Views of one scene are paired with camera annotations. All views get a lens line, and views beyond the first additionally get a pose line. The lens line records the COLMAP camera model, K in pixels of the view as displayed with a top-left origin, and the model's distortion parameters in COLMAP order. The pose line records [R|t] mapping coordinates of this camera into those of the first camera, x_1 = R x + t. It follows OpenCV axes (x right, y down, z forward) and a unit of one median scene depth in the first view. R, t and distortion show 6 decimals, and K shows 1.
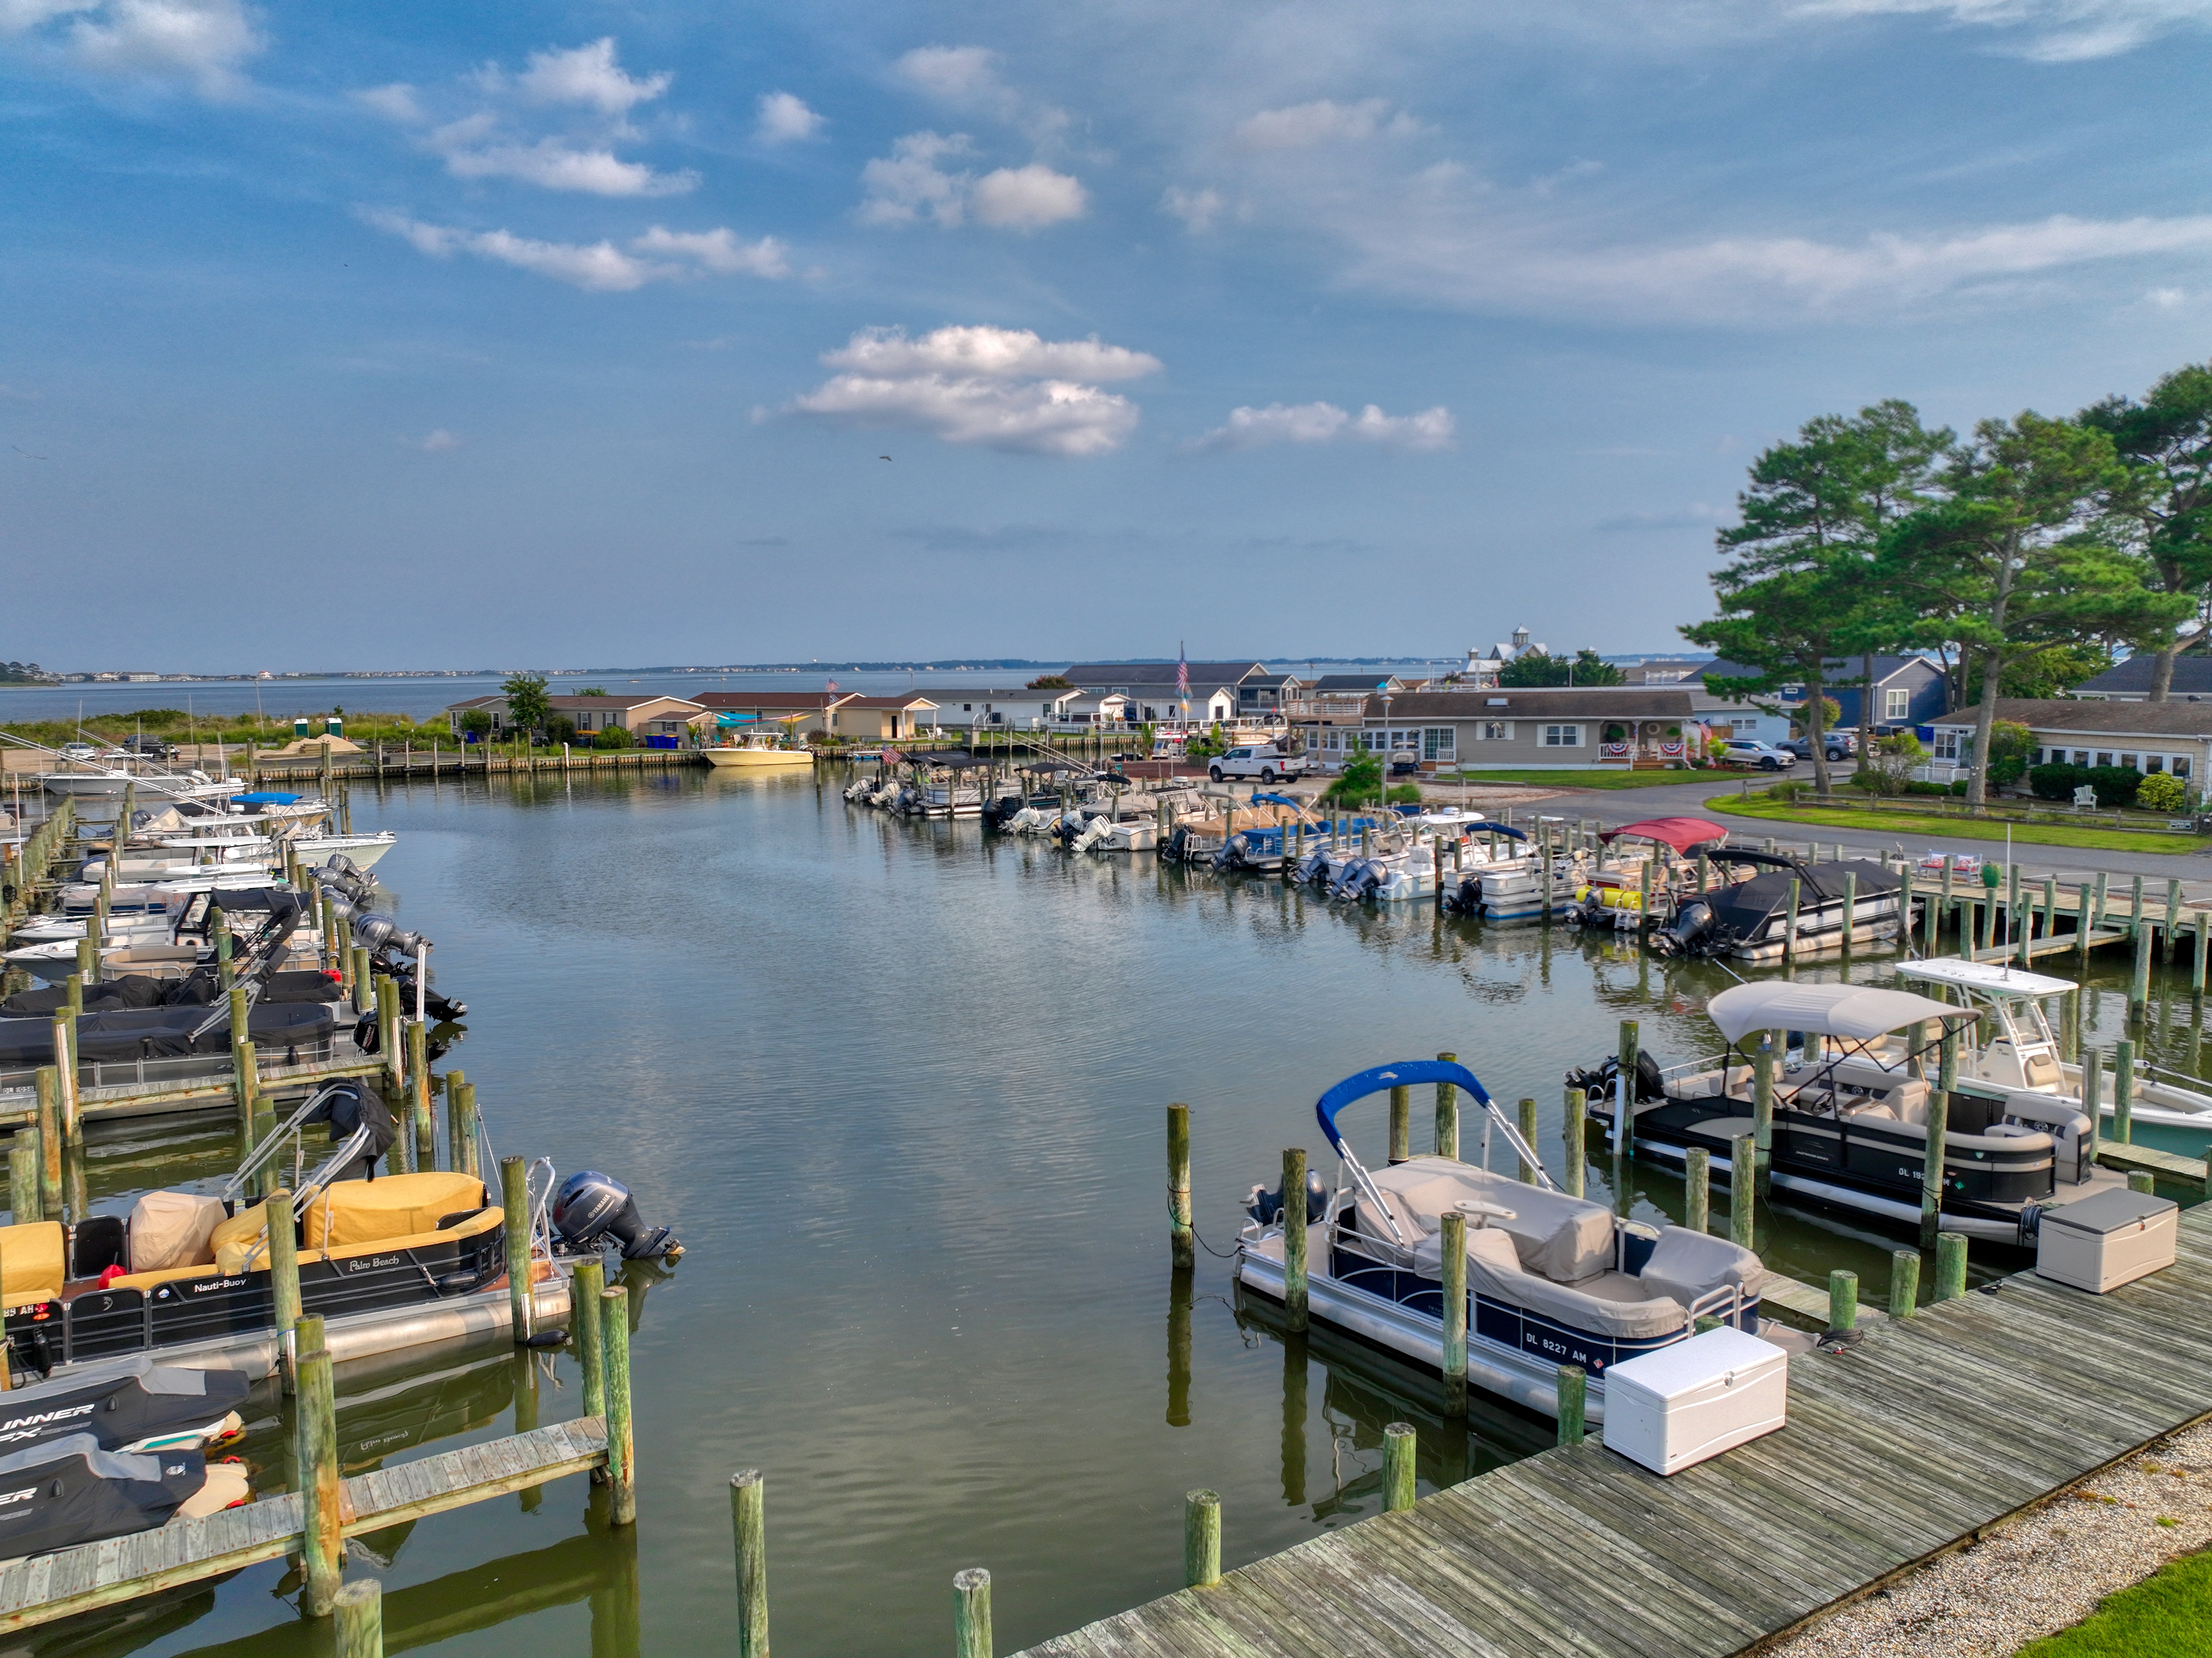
lens RADIAL K [[1555.0, 0, 1113.5], [0, 1555.0, 830.0], [0, 0, 1]] dist [-0.005911, 0.023384]
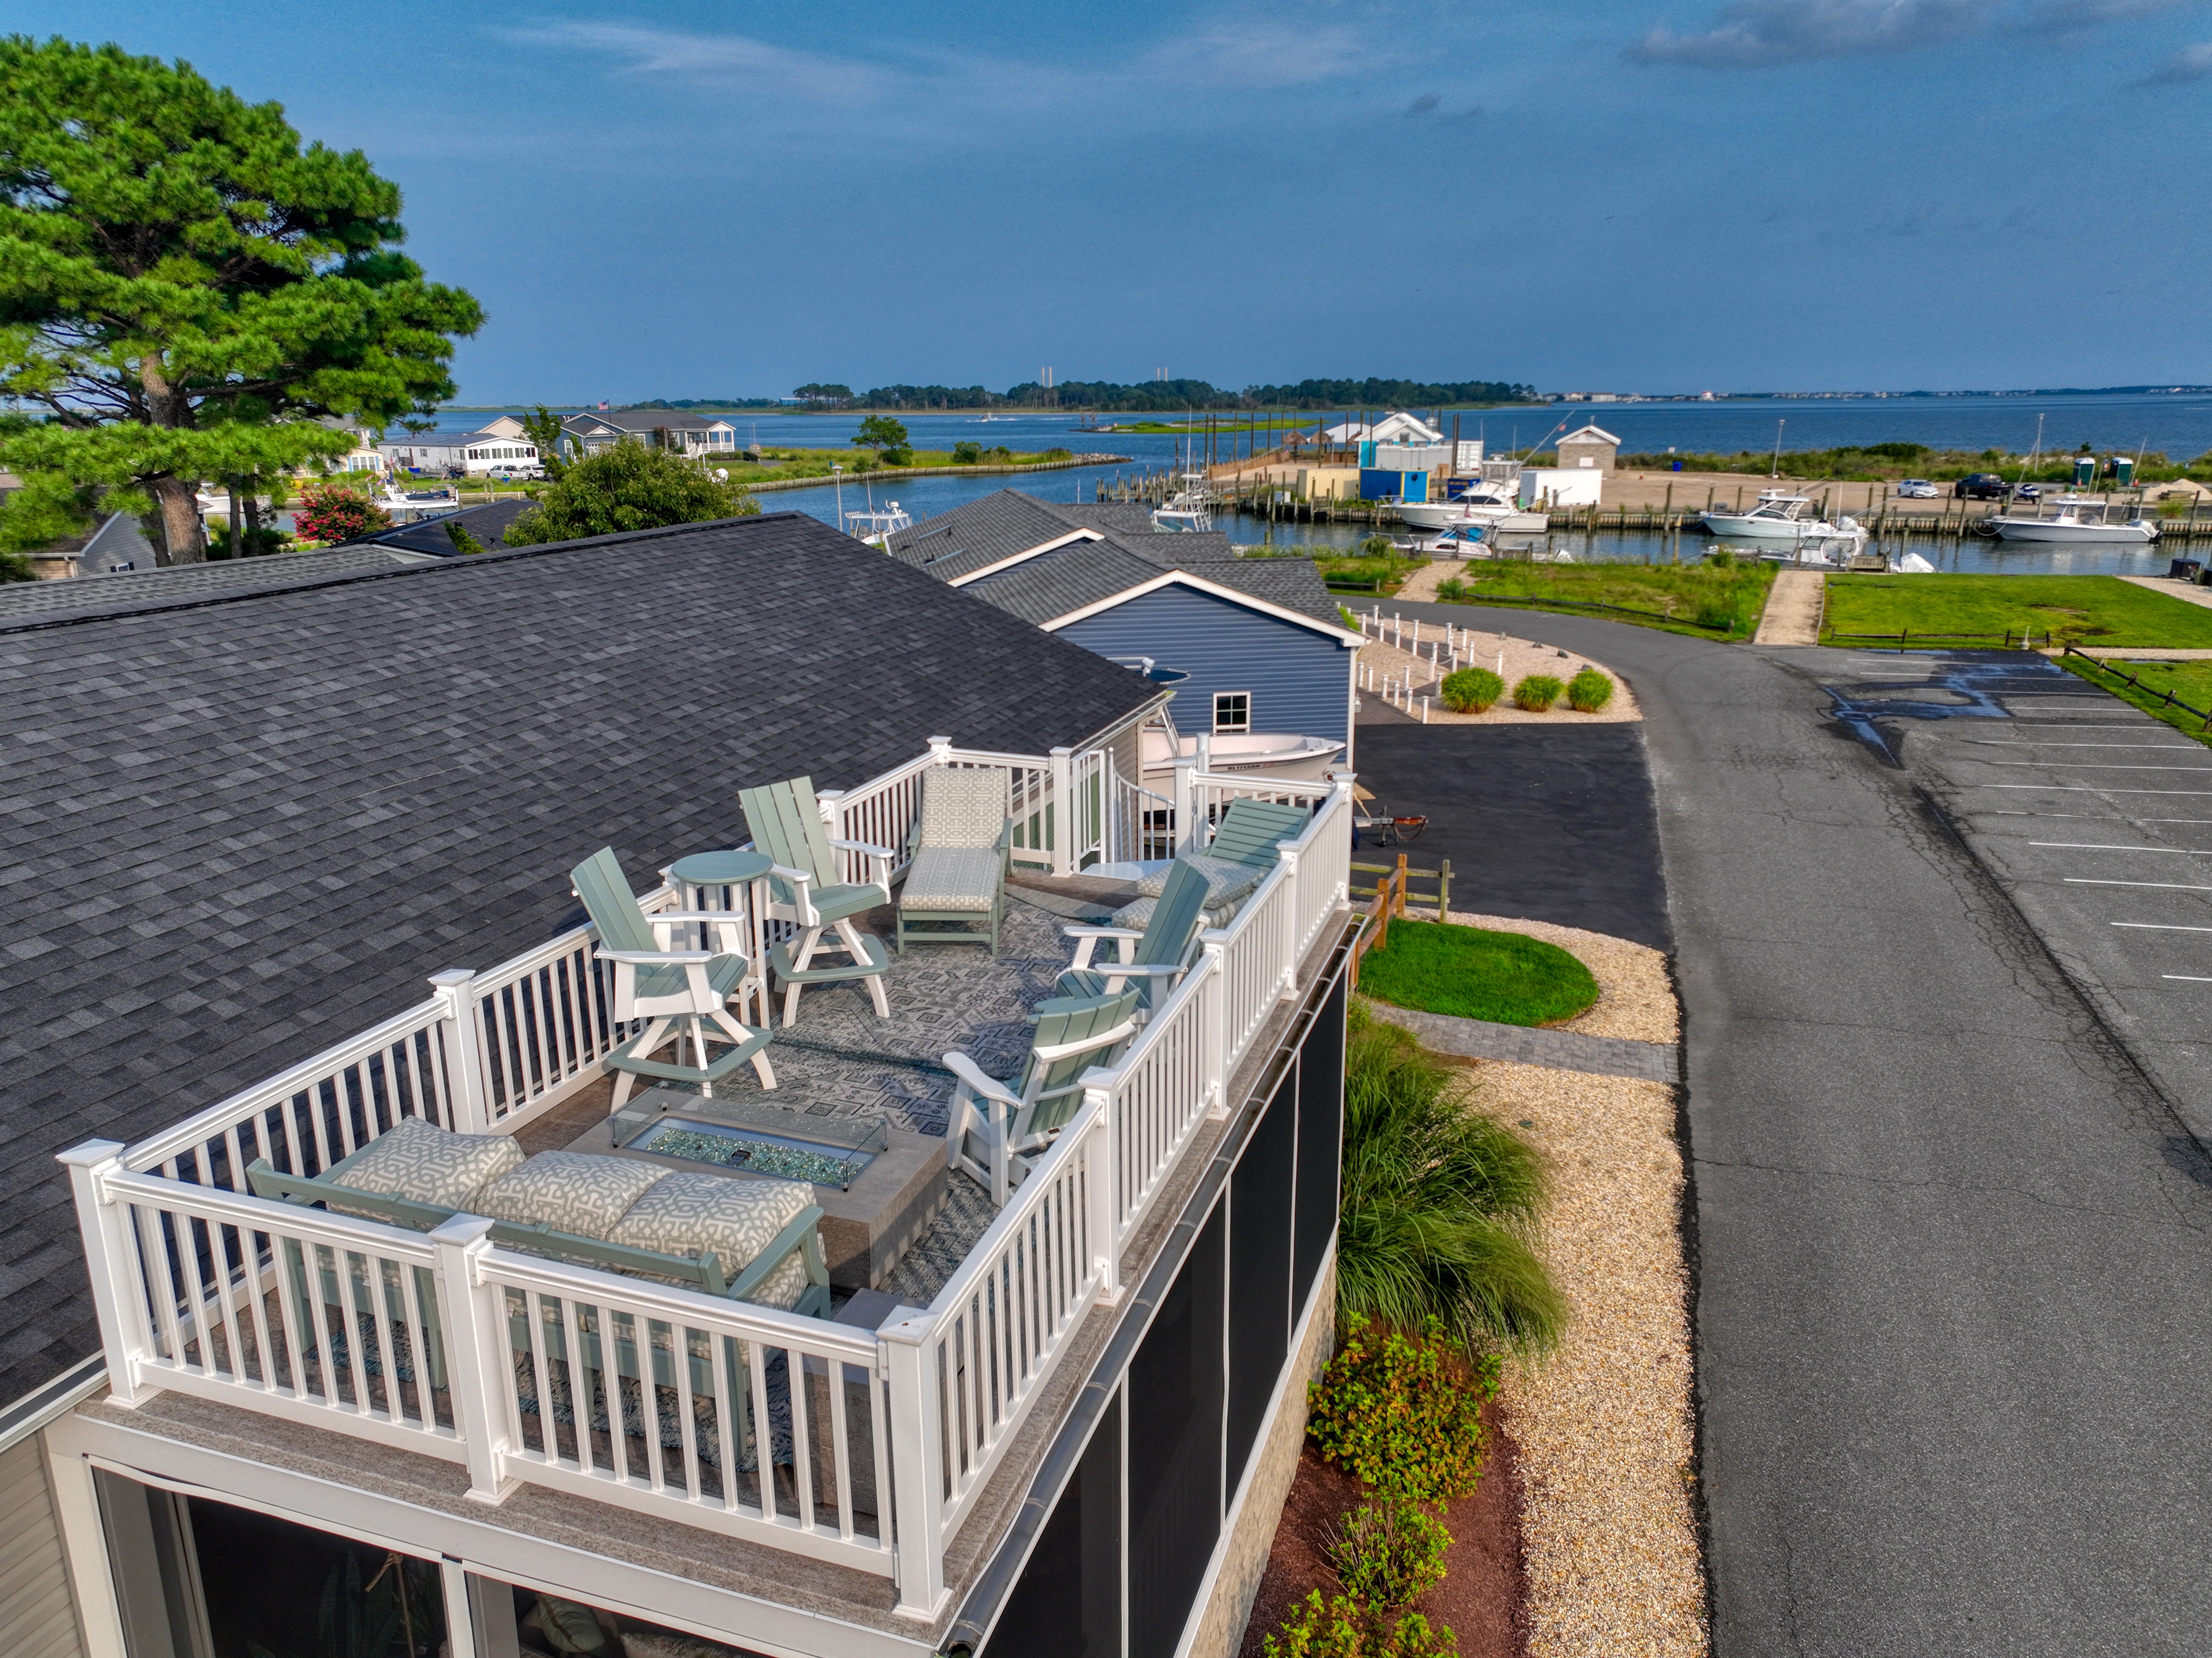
lens RADIAL K [[1555.0, 0, 1112.3], [0, 1555.0, 821.8], [0, 0, 1]] dist [-0.005911, 0.023384]
pose [[0.670364, 0.201015, -0.714286, -0.282537], [-0.078706, 0.976440, 0.200925, -0.000136], [0.737847, -0.078474, 0.670391, -0.105759]]
